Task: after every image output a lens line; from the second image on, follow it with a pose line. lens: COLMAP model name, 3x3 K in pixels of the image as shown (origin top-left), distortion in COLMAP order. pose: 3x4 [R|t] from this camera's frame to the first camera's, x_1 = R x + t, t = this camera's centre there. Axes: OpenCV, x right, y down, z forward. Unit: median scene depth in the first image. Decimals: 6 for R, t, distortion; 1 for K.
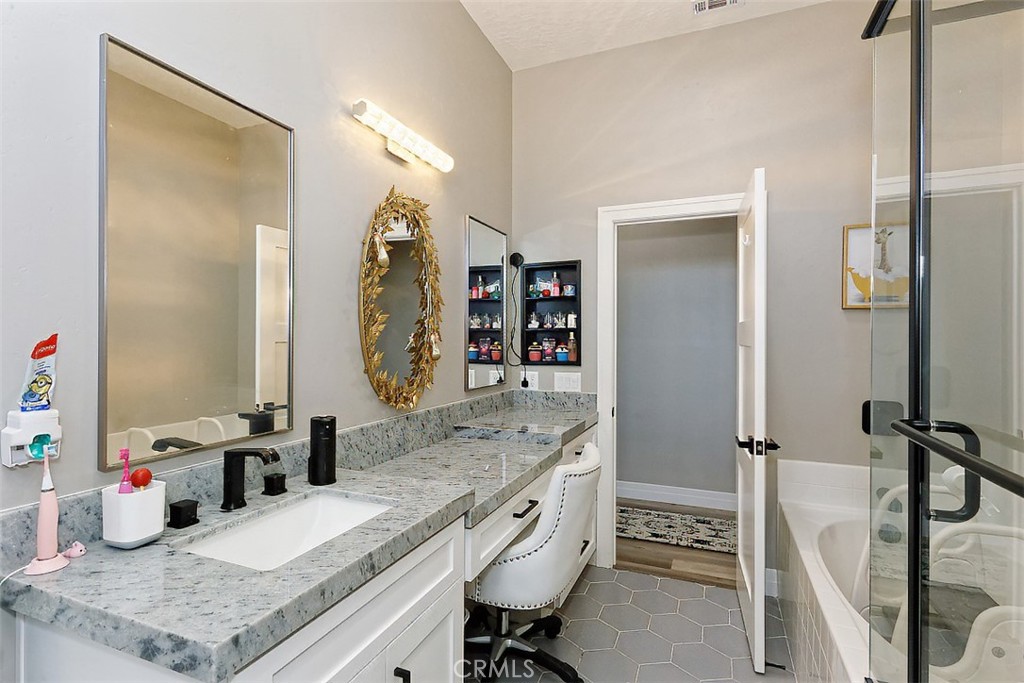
lens RADIAL K [[505.3, 0, 512.0], [0, 505.3, 341.5], [0, 0, 1]] dist [-0.001988, -0.000252]
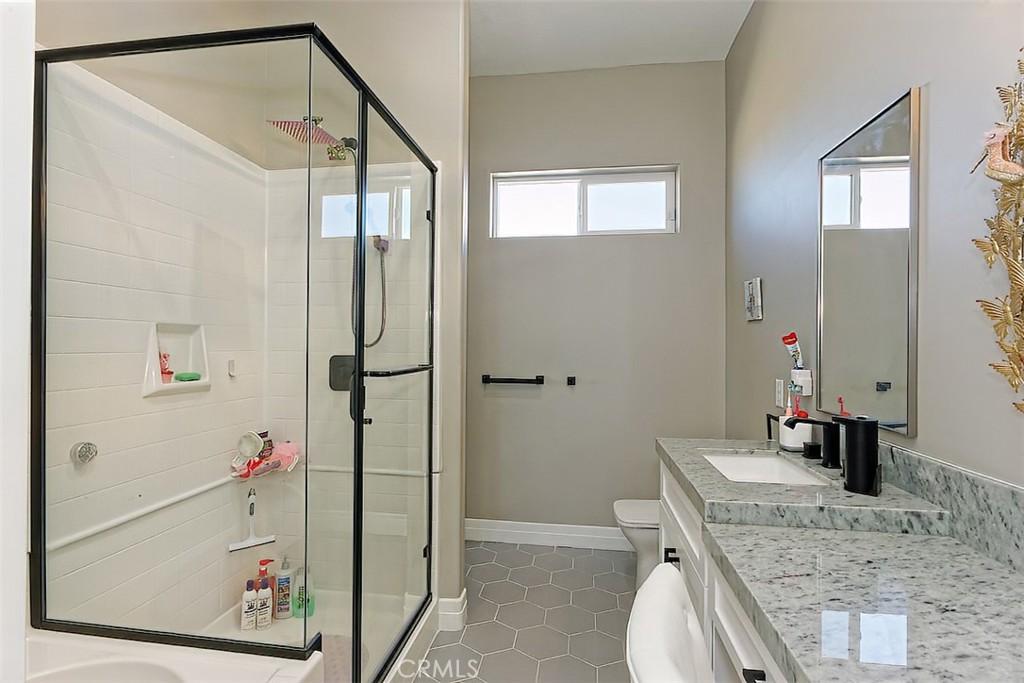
lens RADIAL K [[505.3, 0, 512.0], [0, 505.3, 341.5], [0, 0, 1]] dist [-0.001988, -0.000252]
pose [[-0.970467, -0.009597, -0.241044, 0.466604], [-0.011128, 0.999926, 0.004992, 0.016180], [0.240978, 0.007526, -0.970501, 1.790656]]
